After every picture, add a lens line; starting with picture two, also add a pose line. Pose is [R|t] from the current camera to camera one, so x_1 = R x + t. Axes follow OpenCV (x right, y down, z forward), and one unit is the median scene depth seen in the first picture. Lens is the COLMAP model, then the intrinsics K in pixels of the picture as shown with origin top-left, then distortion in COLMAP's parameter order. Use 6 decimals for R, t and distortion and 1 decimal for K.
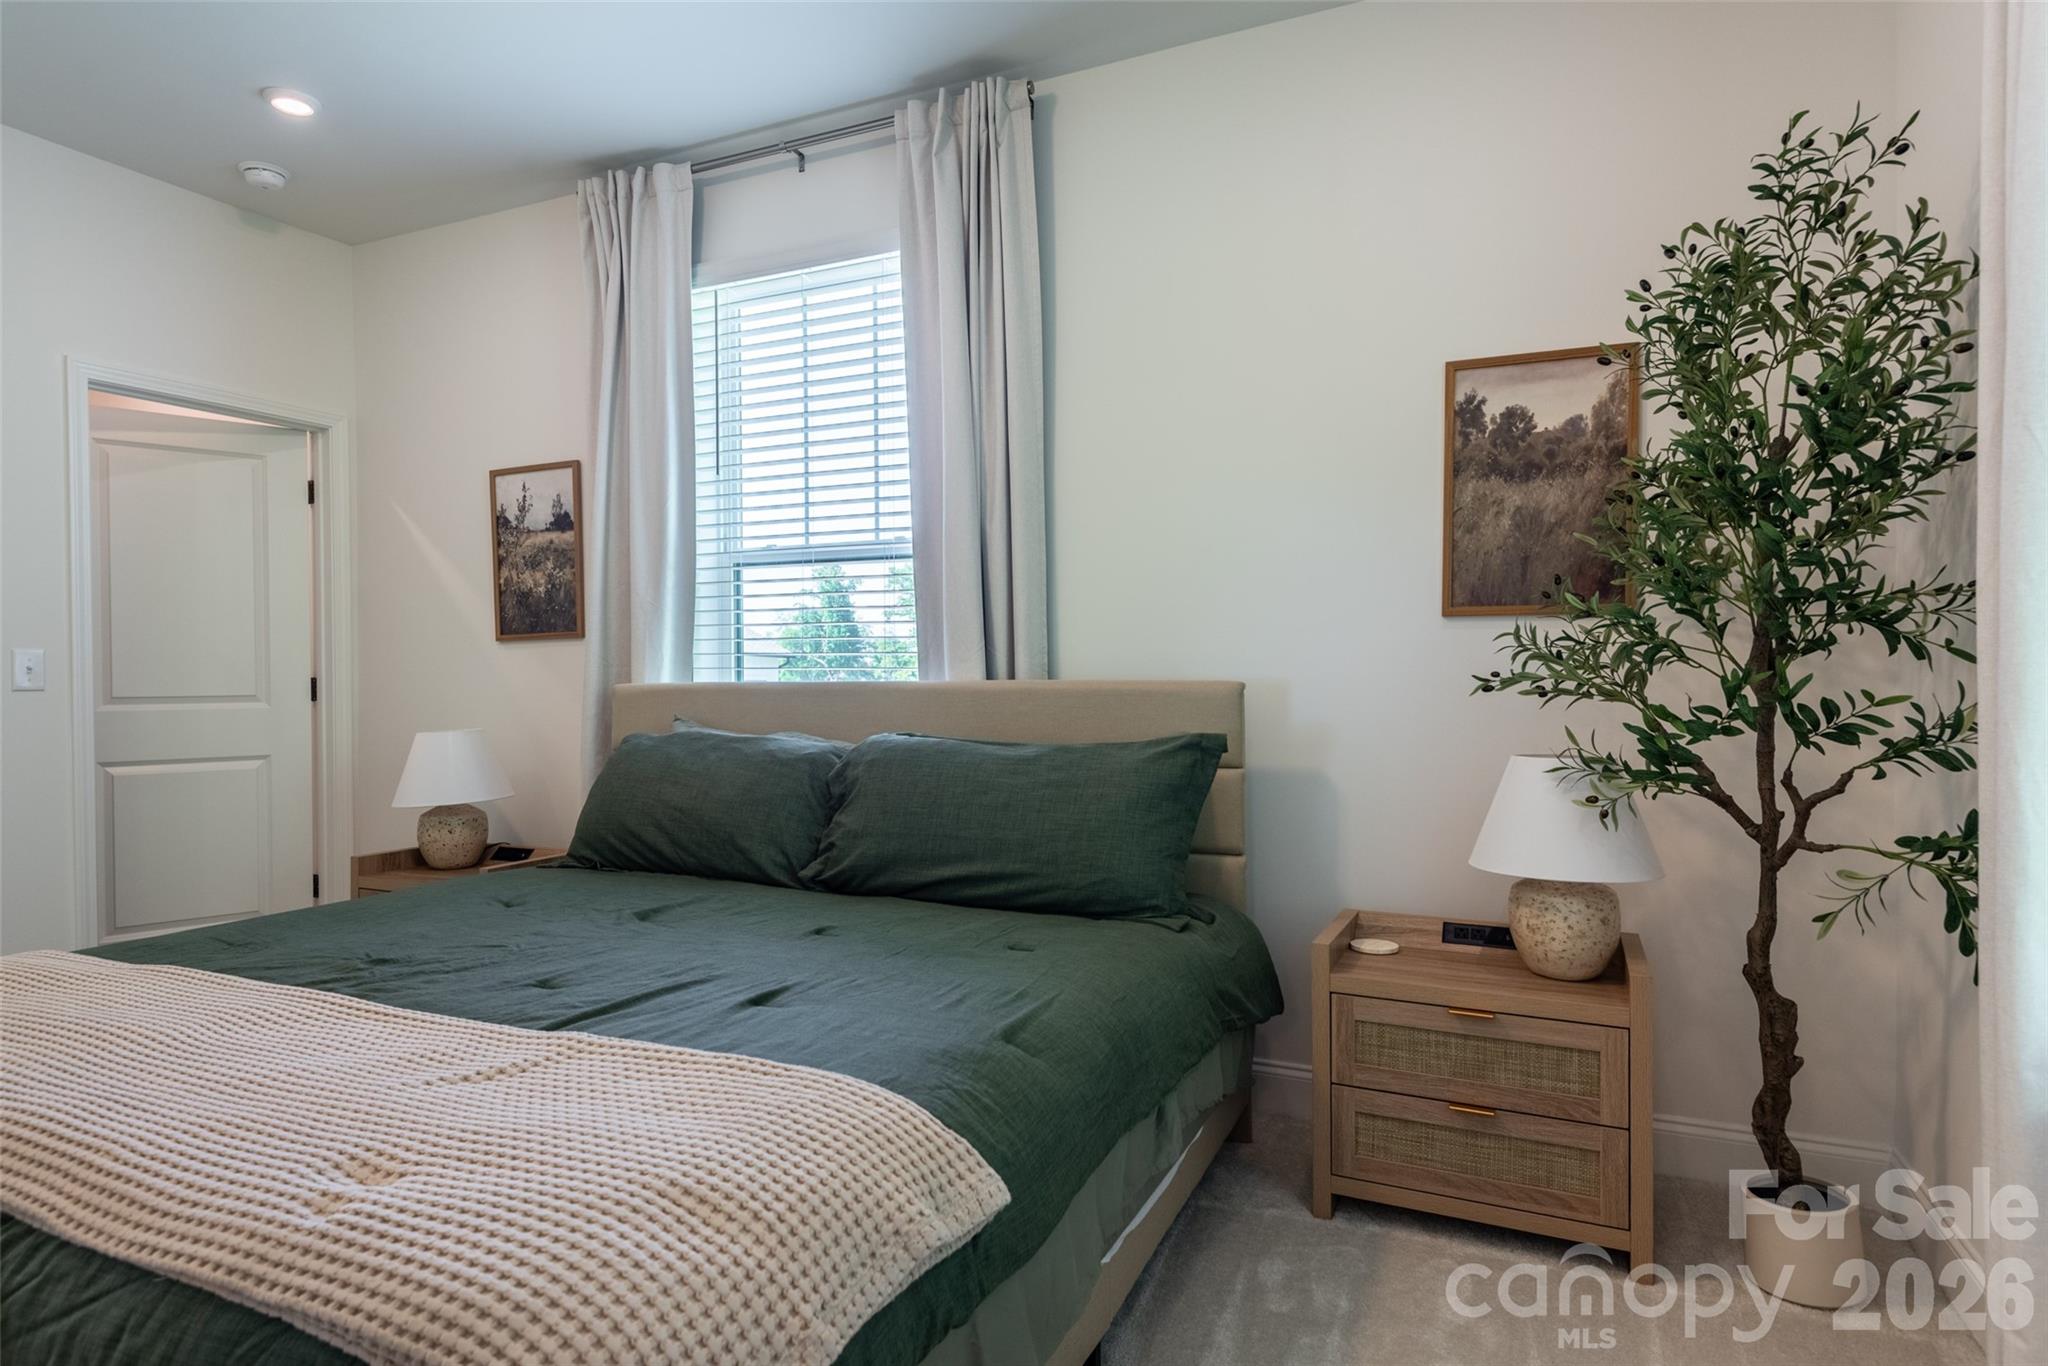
lens RADIAL K [[1133.2, 0, 1034.9], [0, 1133.2, 692.6], [0, 0, 1]] dist [0.033719, -0.000158]
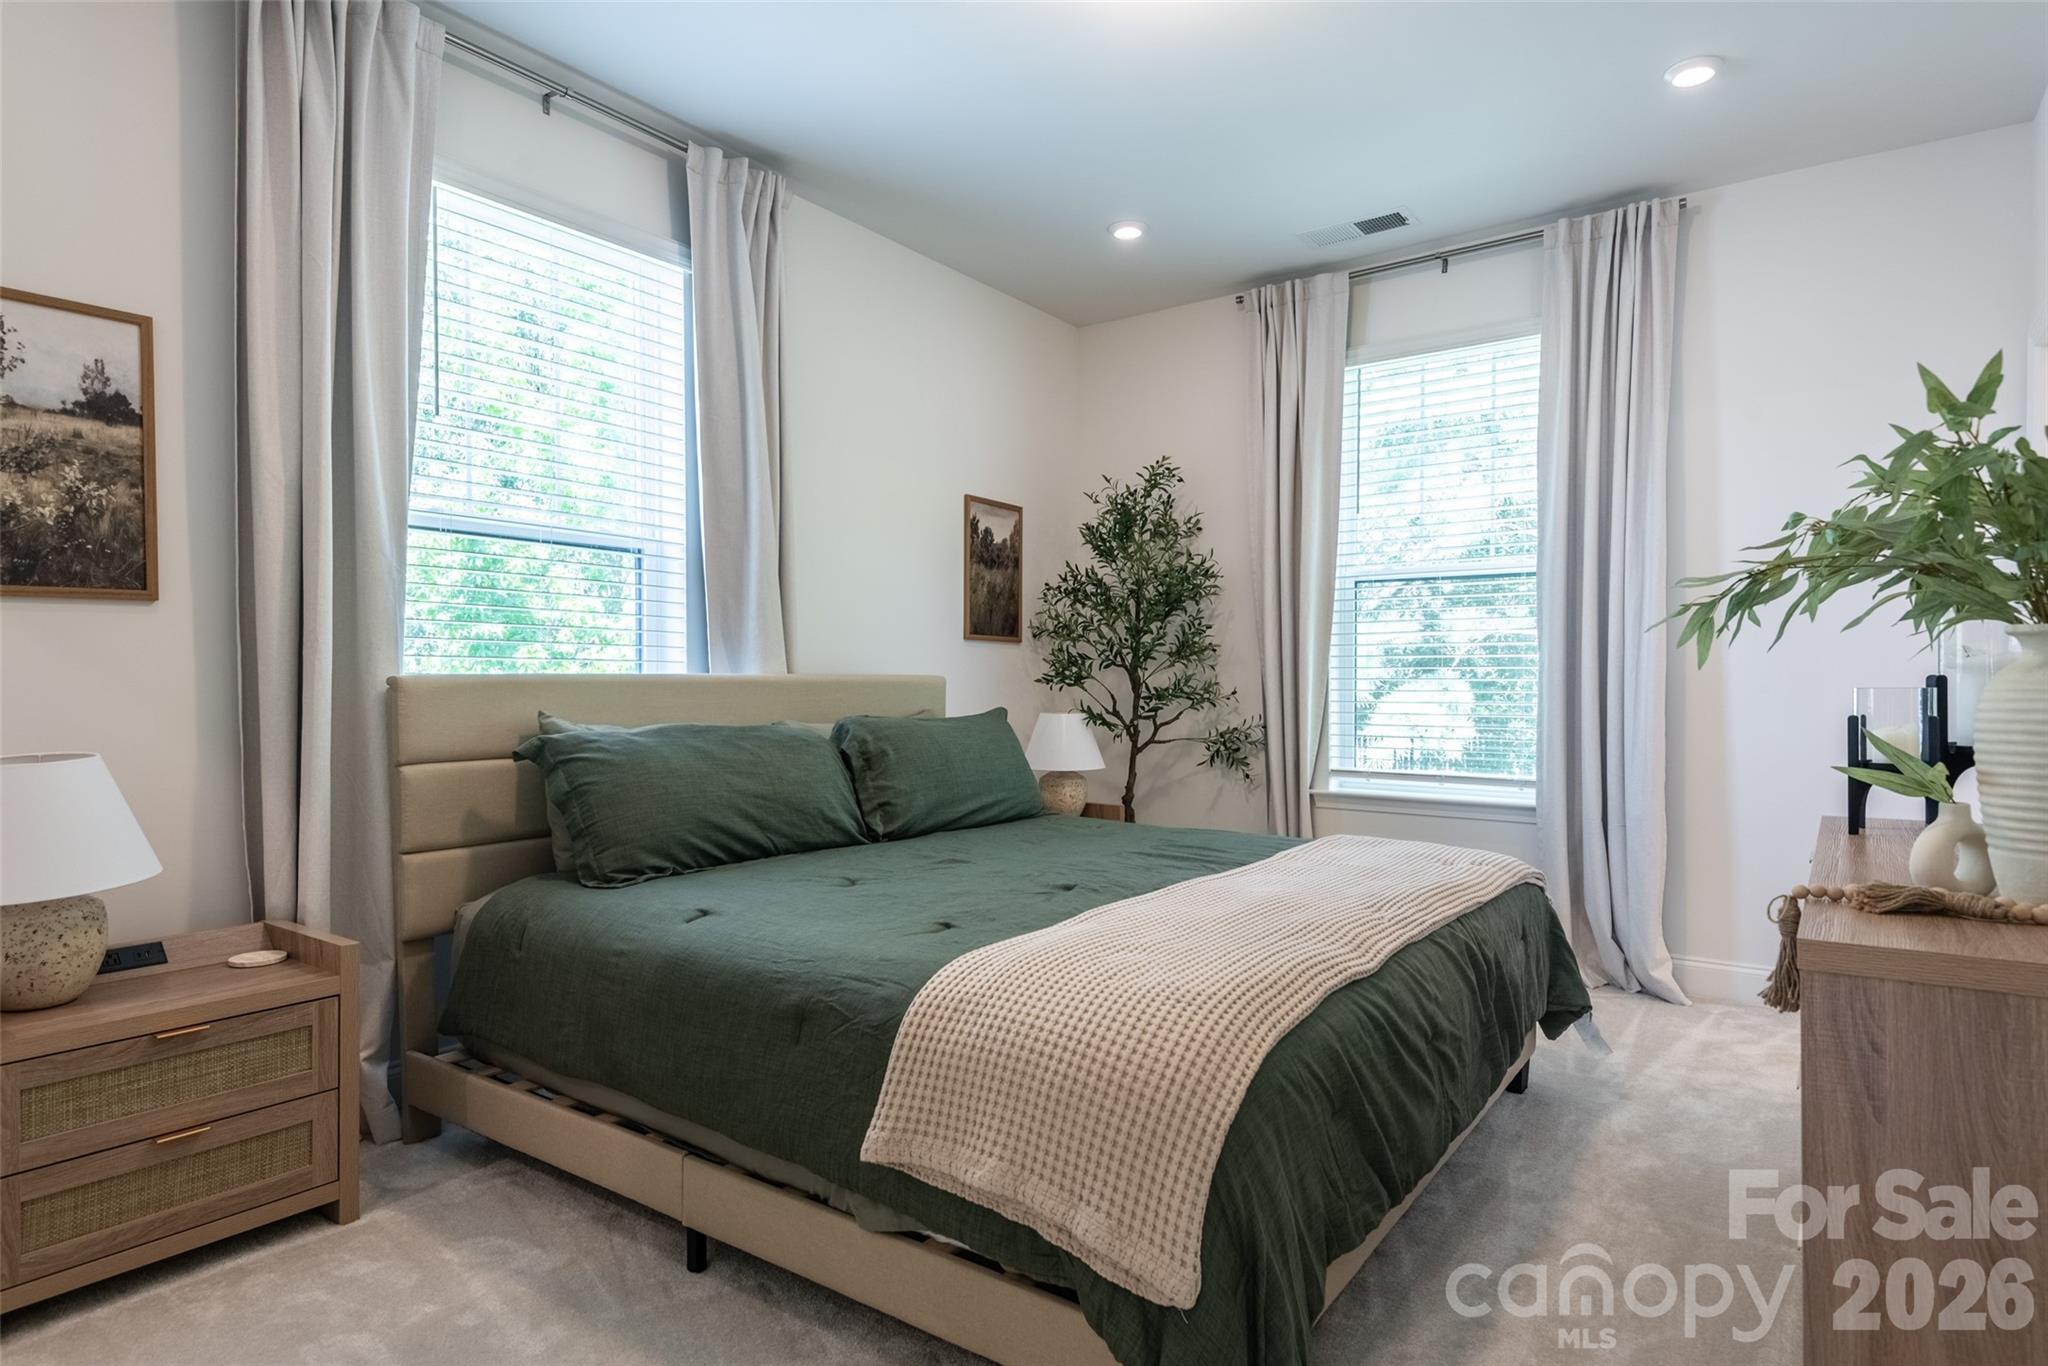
lens RADIAL K [[1138.2, 0, 1019.7], [0, 1138.2, 715.2], [0, 0, 1]] dist [0.038784, -0.025373]
pose [[0.187610, -0.033418, 0.981675, -1.153843], [0.000256, 0.999423, 0.033973, -0.007824], [-0.982244, -0.006122, 0.187510, 0.501075]]
